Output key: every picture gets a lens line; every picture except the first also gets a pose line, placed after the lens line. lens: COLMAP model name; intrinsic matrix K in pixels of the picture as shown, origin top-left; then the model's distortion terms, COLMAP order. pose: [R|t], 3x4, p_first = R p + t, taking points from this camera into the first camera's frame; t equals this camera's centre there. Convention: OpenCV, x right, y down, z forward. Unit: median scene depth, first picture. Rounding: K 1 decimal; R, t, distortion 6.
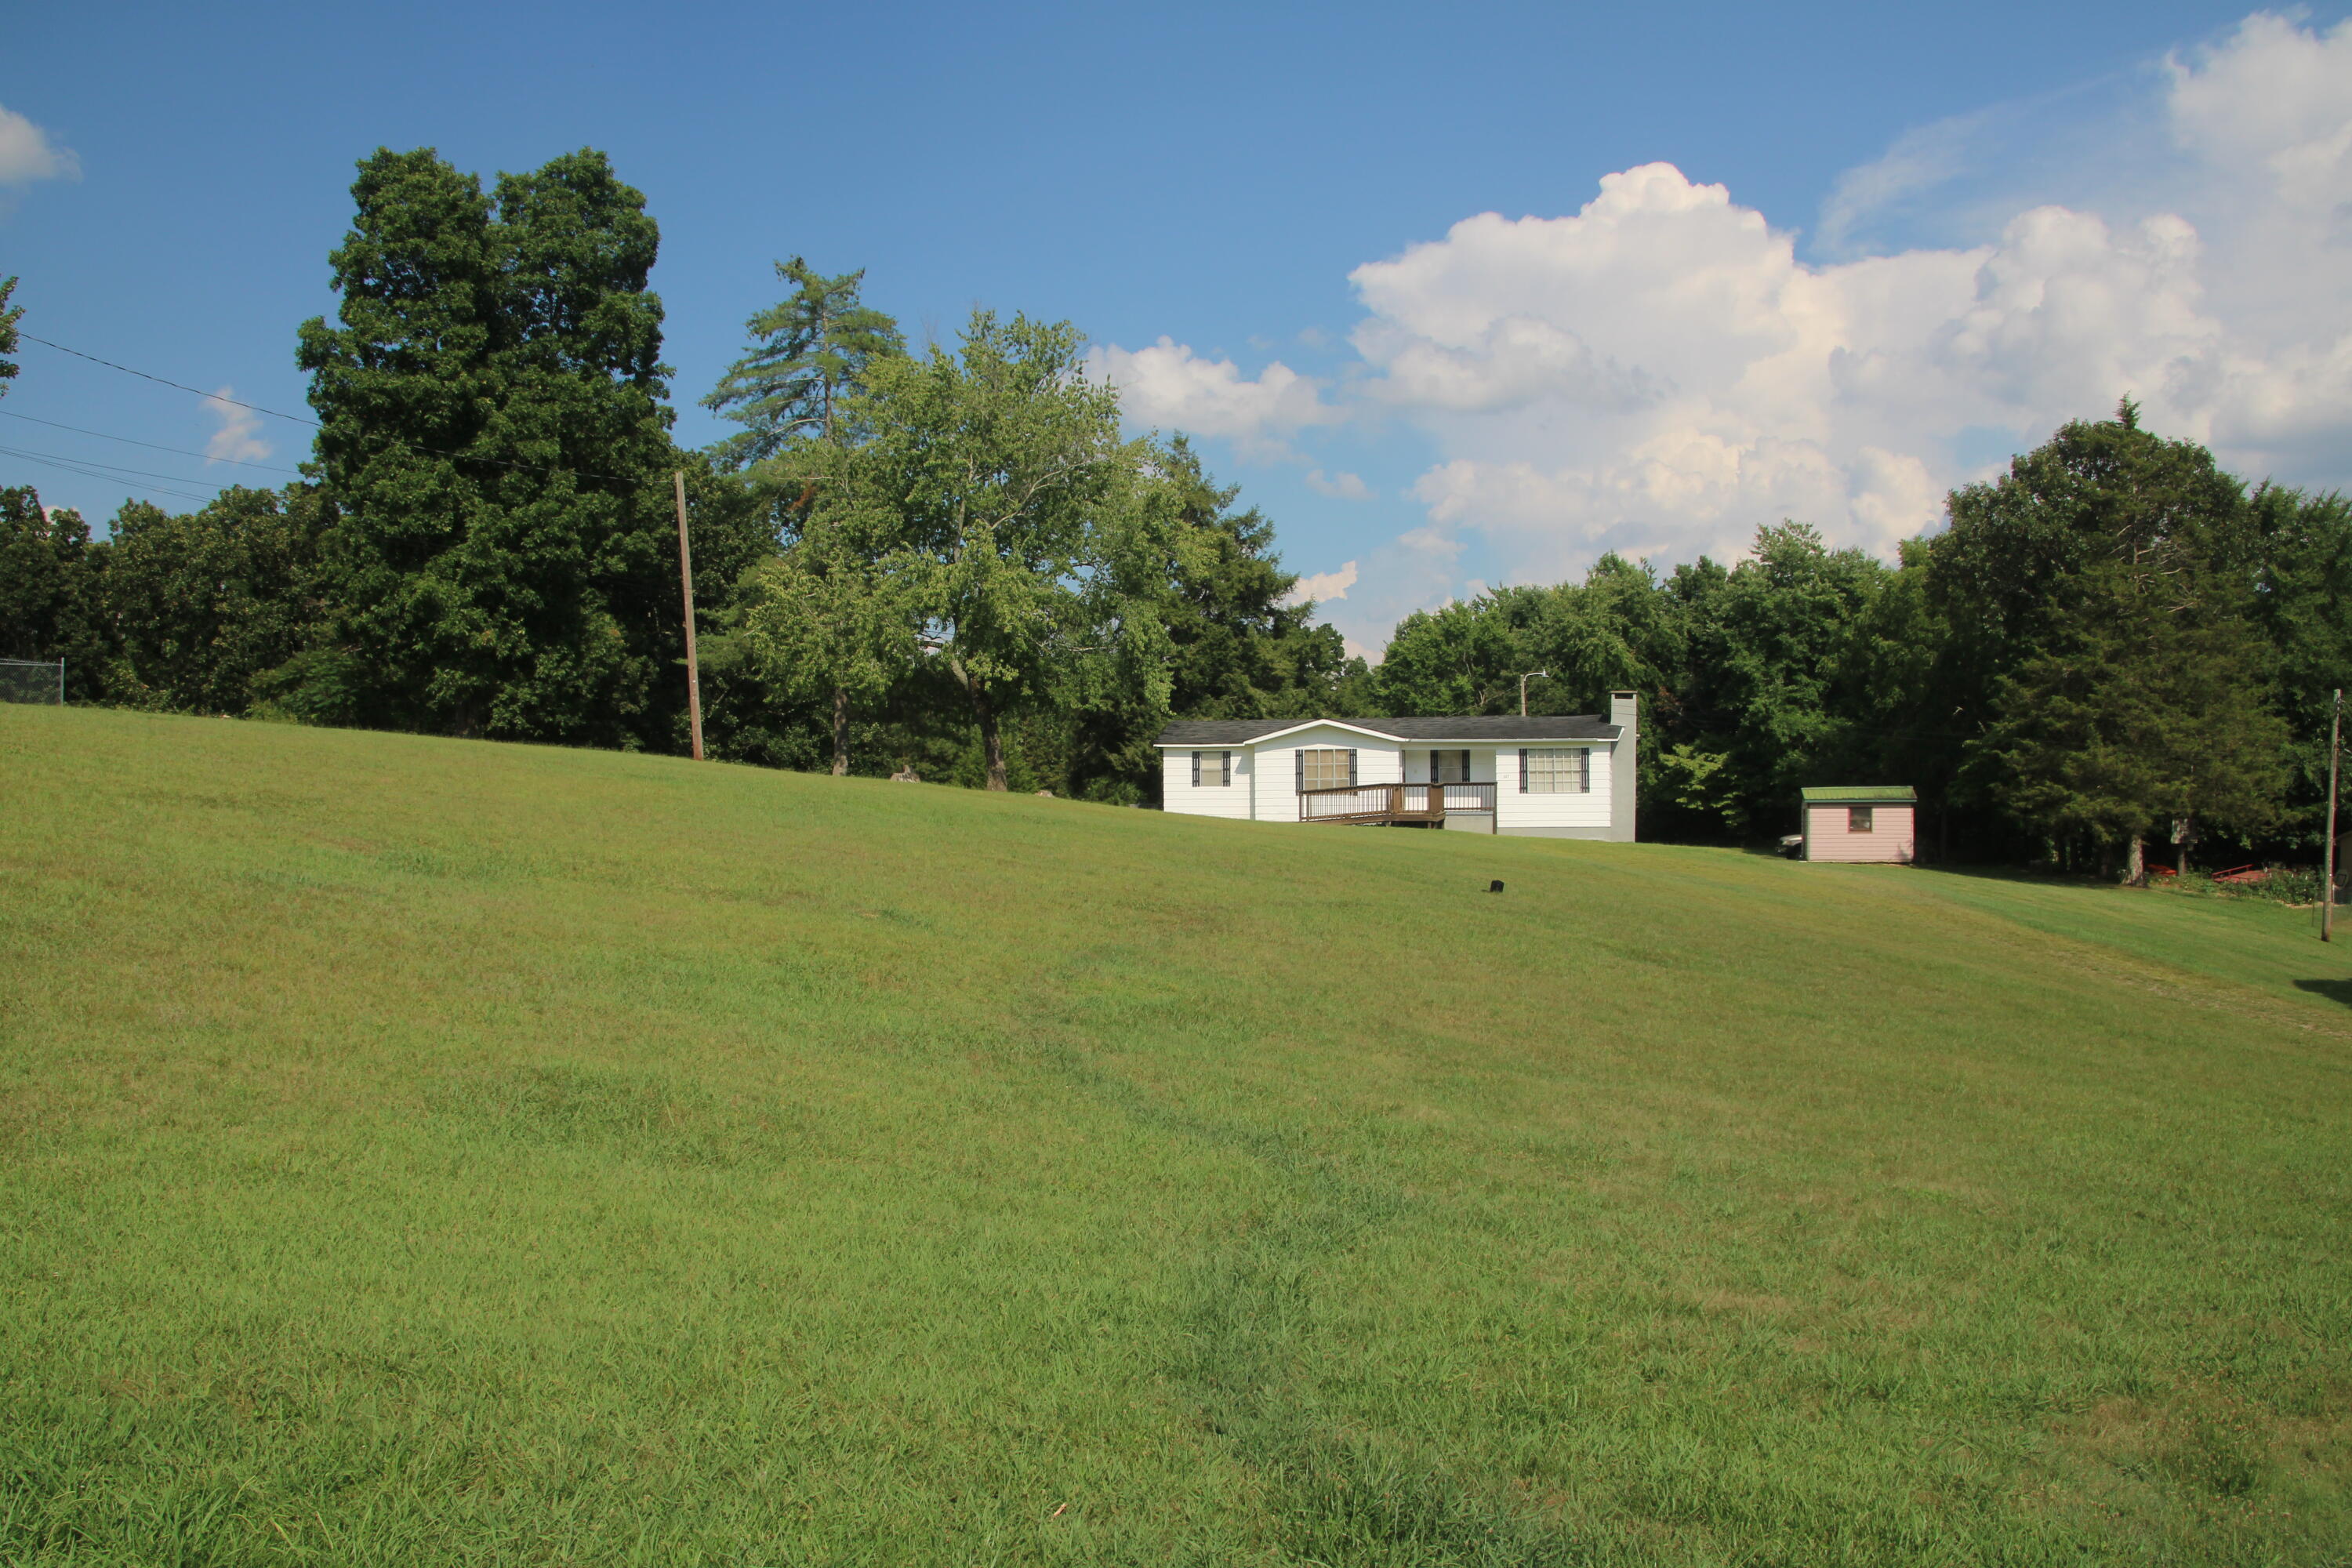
lens RADIAL K [[1908.2, 0, 1178.1], [0, 1908.2, 824.8], [0, 0, 1]] dist [-0.202809, 0.128990]
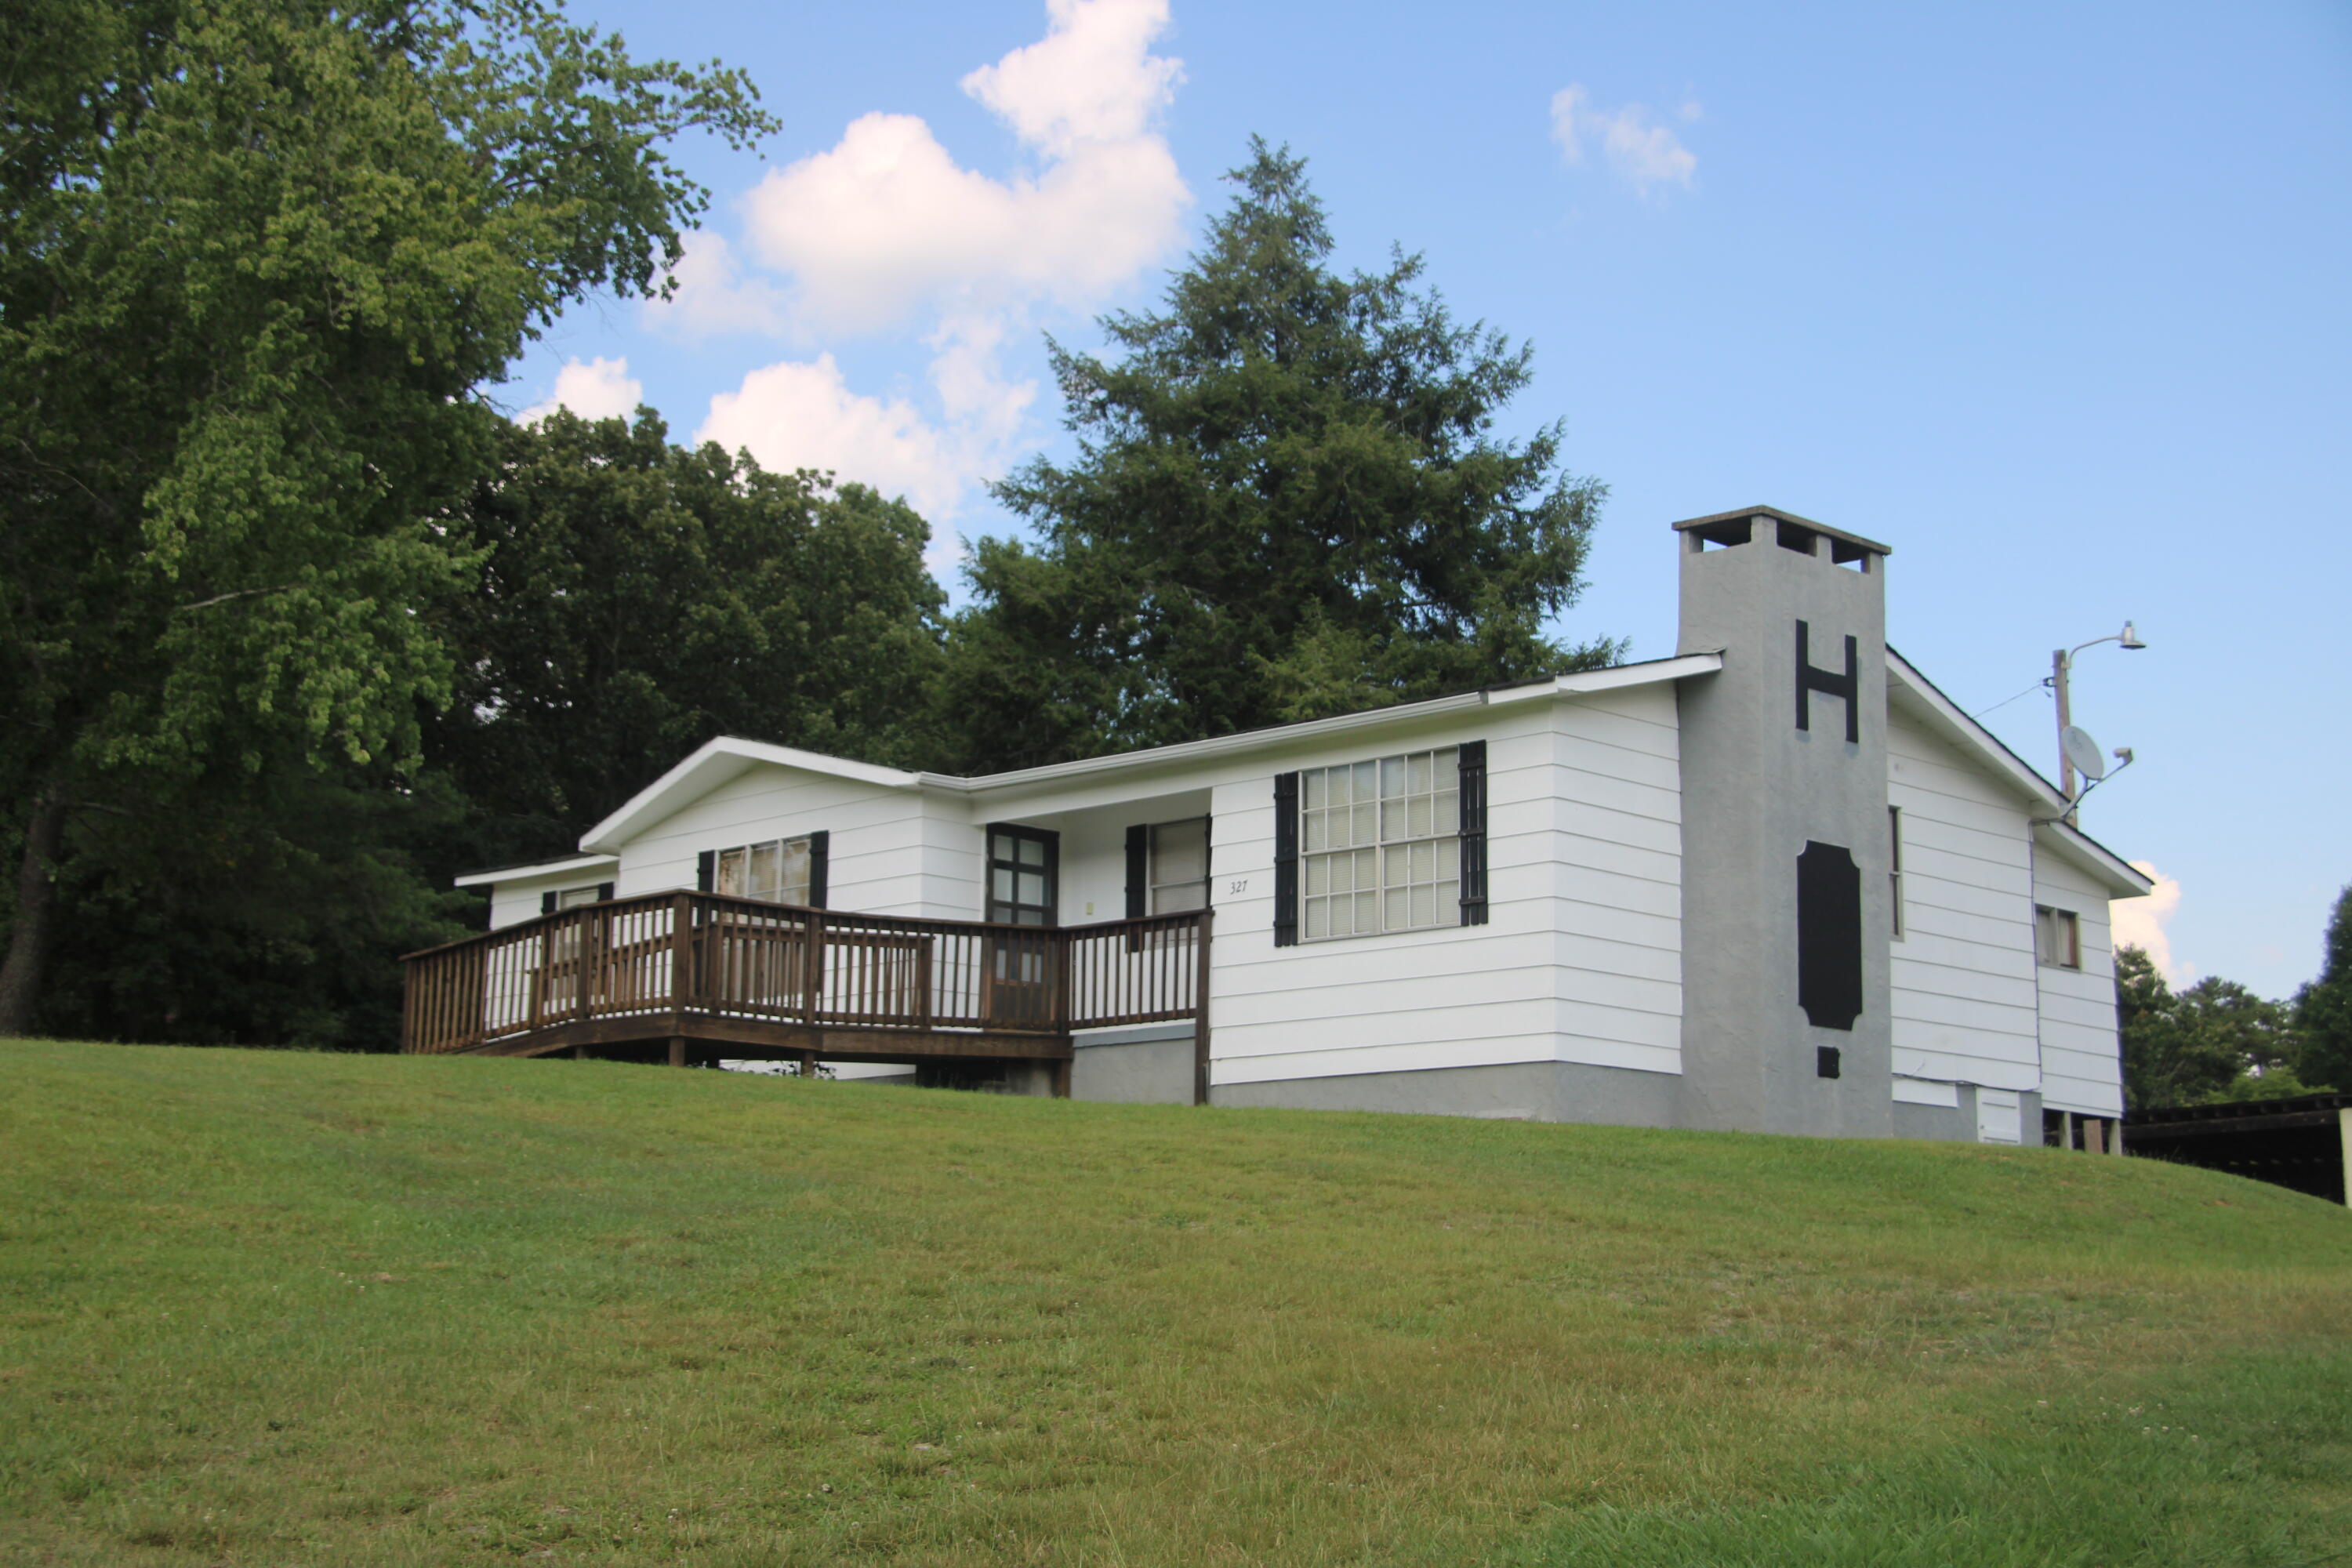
lens RADIAL K [[3132.4, 0, 1176.0], [0, 3132.4, 784.0], [0, 0, 1]] dist [0.007483, 0.007616]
pose [[0.852432, -0.078052, -0.516979, 0.378625], [-0.014226, 0.984966, -0.172164, 0.033681], [0.522645, 0.154112, 0.838506, 0.616885]]
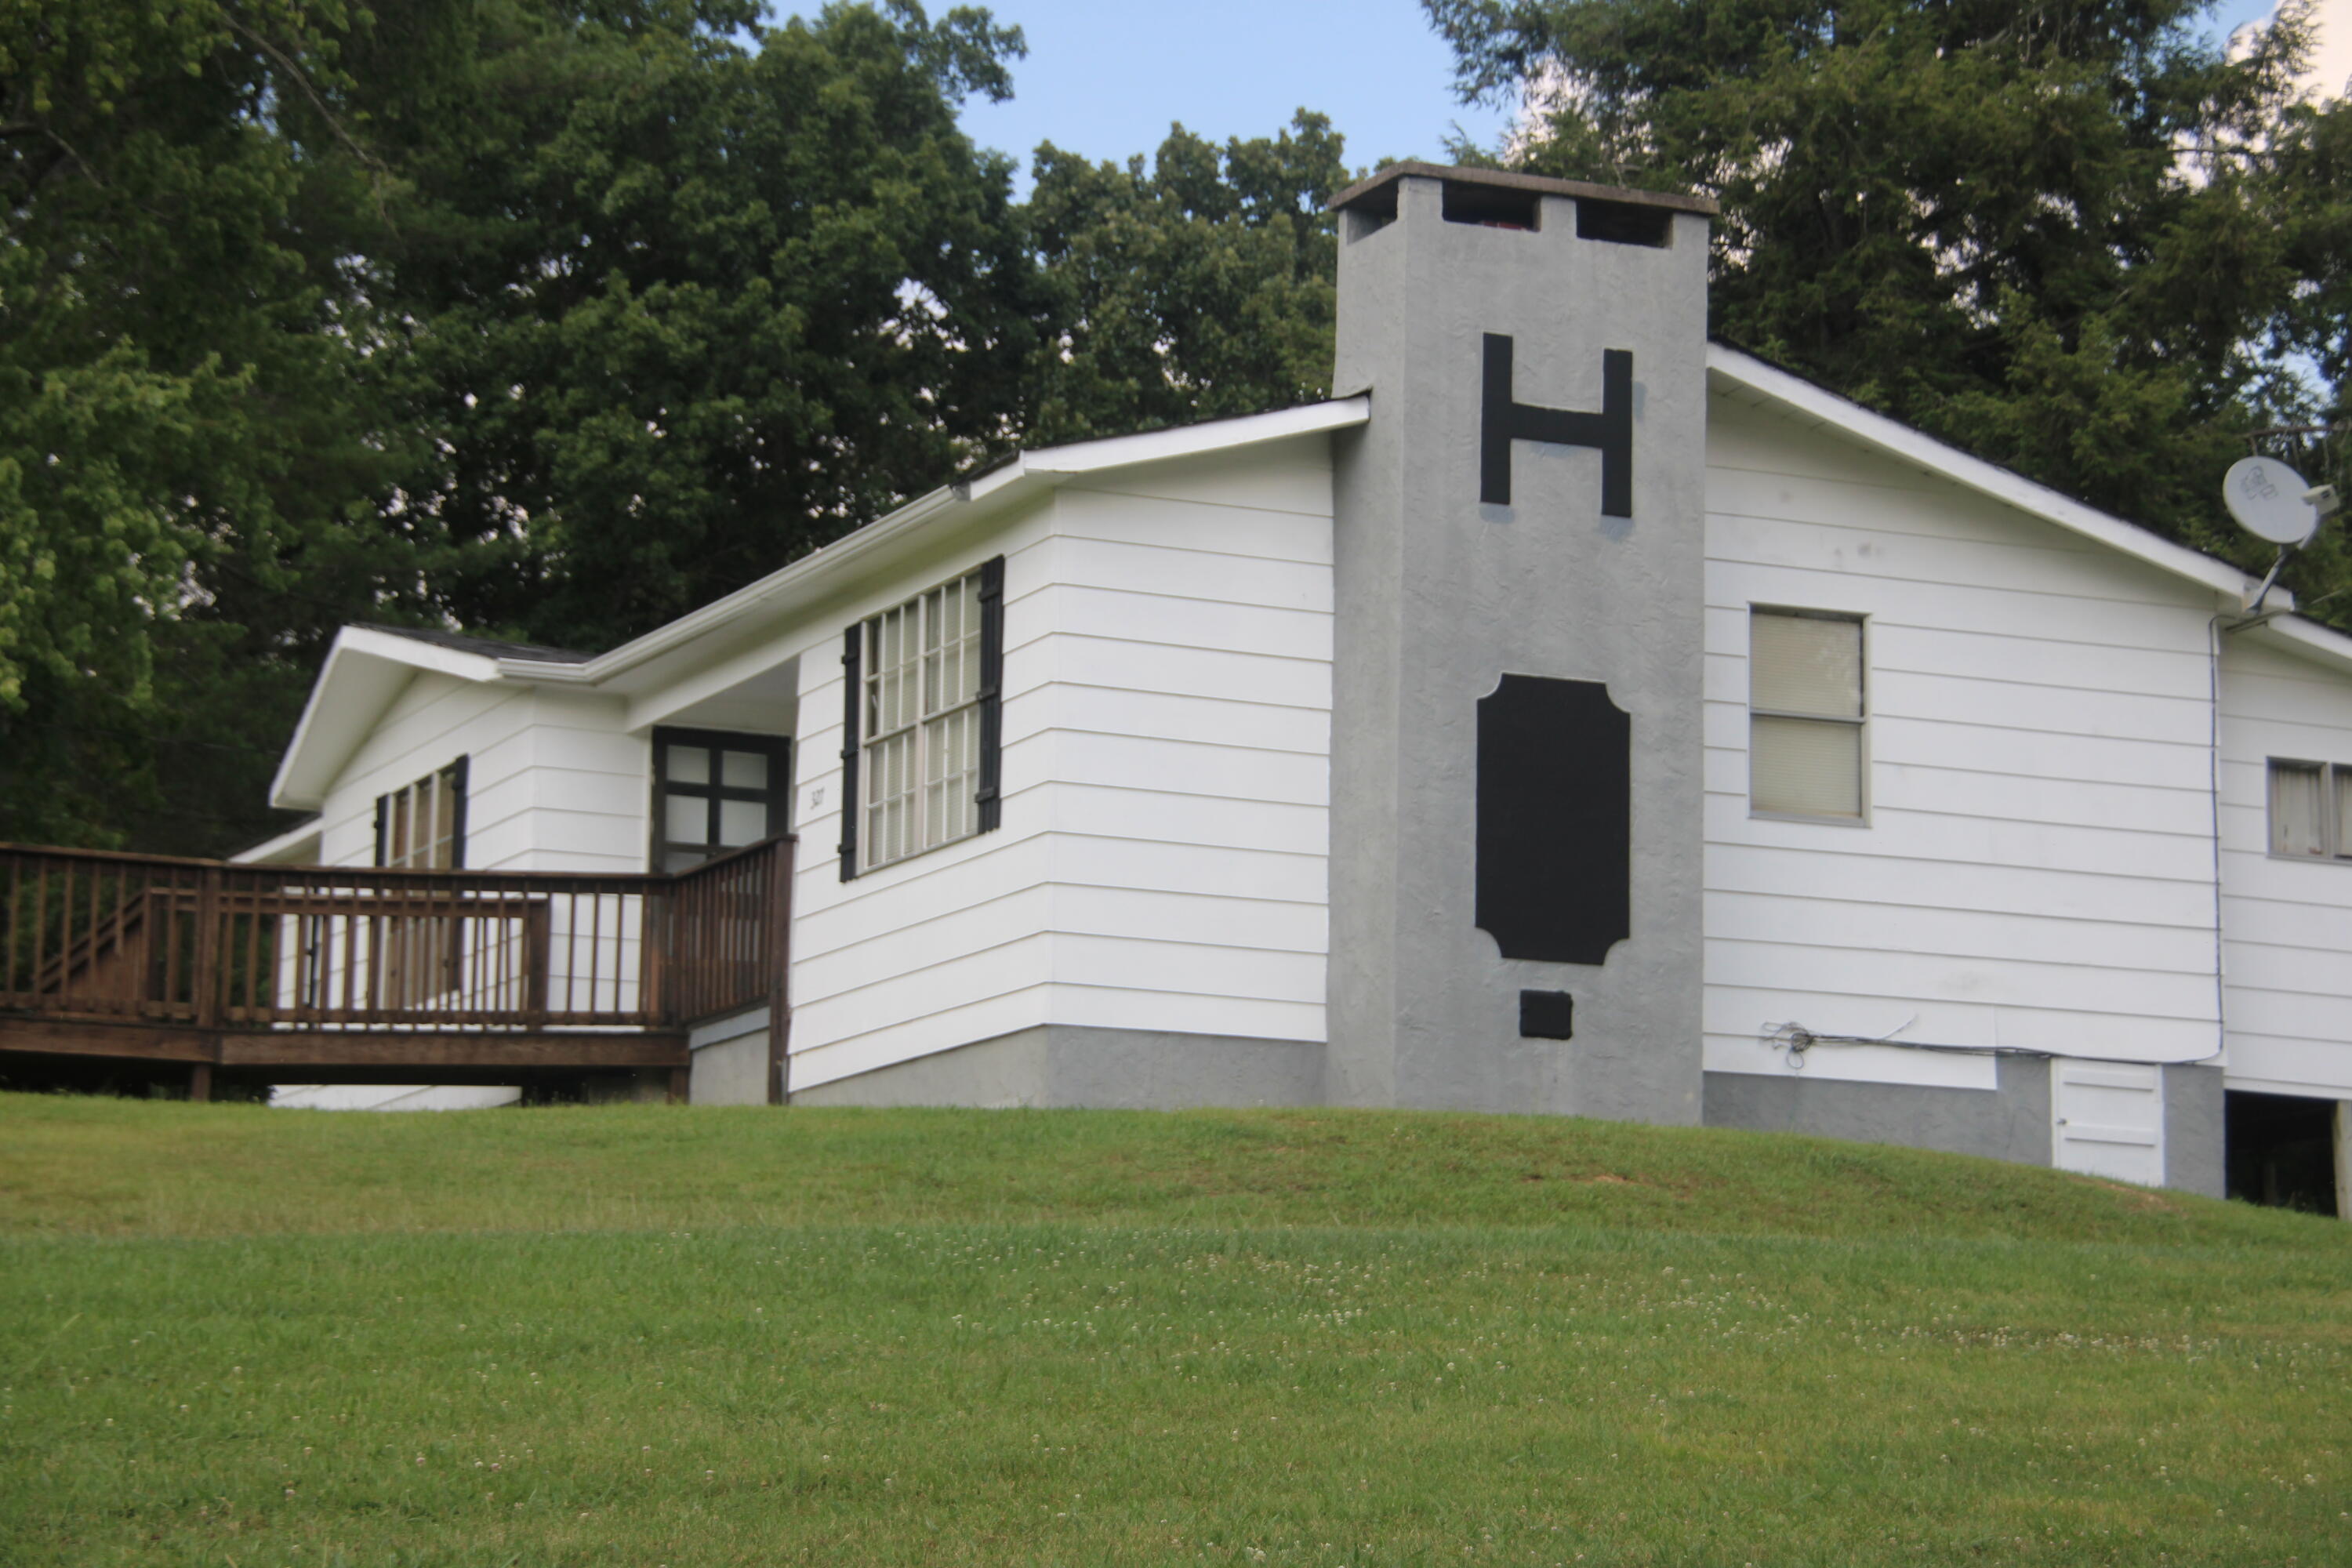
lens RADIAL K [[5385.4, 0, 1171.5], [0, 5385.4, 821.2], [0, 0, 1]] dist [0.483703, -0.025428]
pose [[0.617317, -0.110824, -0.778870, 0.568064], [-0.013676, 0.988367, -0.151472, 0.050665], [0.786596, 0.104158, 0.608620, 0.702681]]
